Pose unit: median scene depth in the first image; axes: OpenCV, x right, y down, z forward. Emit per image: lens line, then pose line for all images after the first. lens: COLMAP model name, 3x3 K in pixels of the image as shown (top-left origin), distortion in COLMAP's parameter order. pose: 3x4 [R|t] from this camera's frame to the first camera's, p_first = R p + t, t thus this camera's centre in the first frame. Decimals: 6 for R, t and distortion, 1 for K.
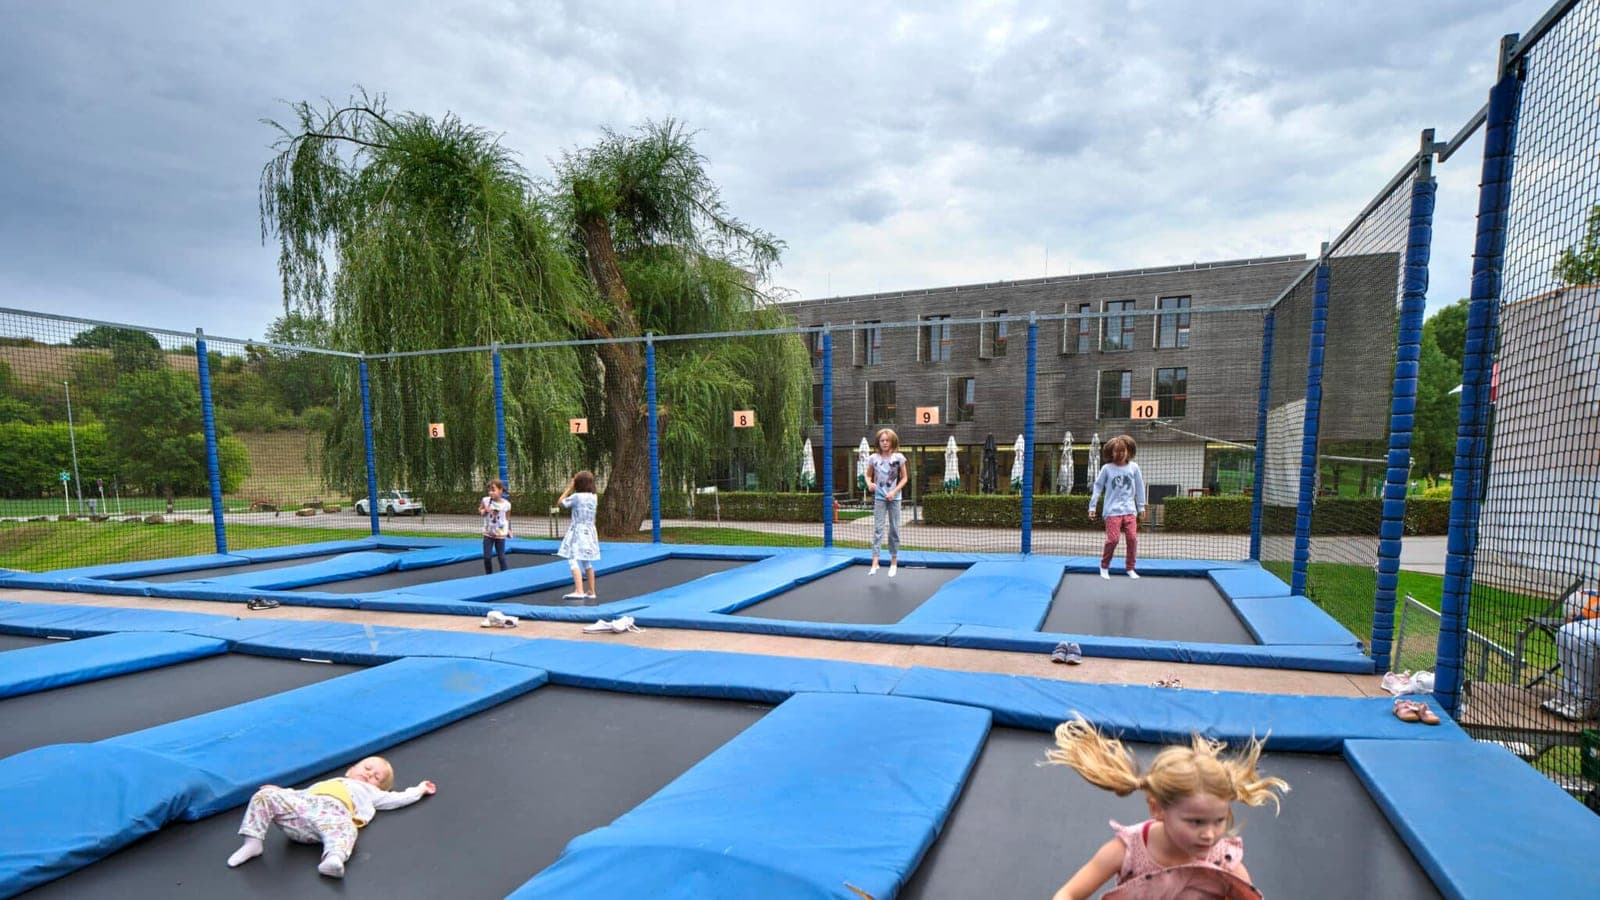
lens RADIAL K [[1249.5, 0, 800.0], [0, 1249.5, 450.0], [0, 0, 1]] dist [-0.003479, 0.000077]
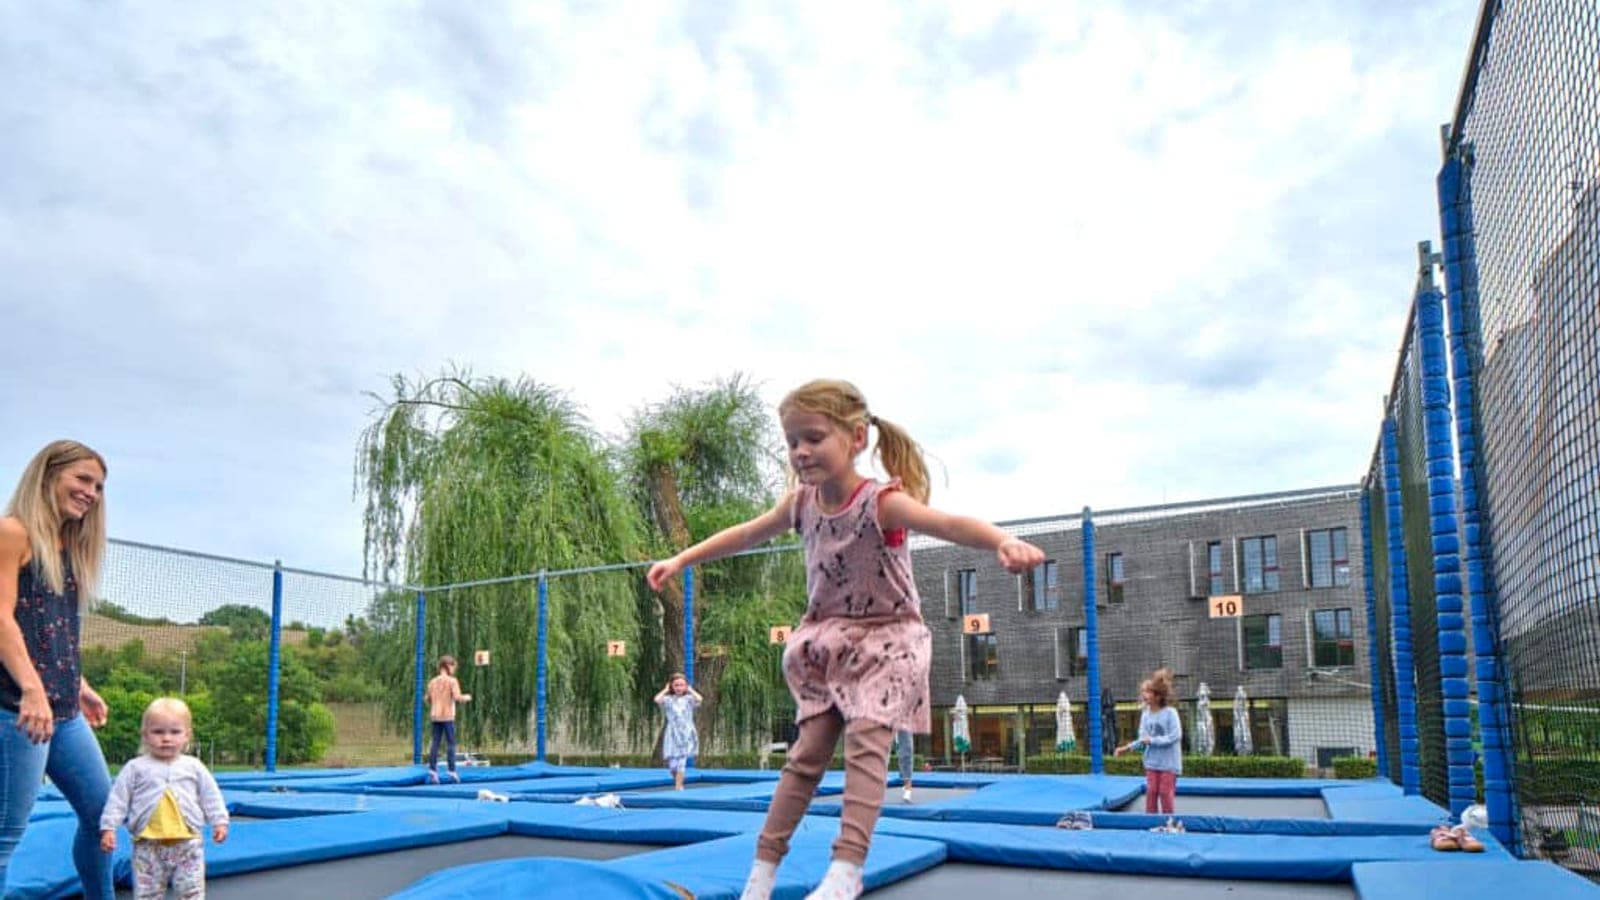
lens RADIAL K [[1609.7, 0, 800.0], [0, 1609.7, 450.0], [0, 0, 1]] dist [-0.009054, 0.001253]
pose [[0.959647, -0.091458, -0.265921, 0.296368], [-0.014867, 0.927812, -0.372752, 0.290286], [0.280816, 0.361664, 0.889012, -0.133081]]
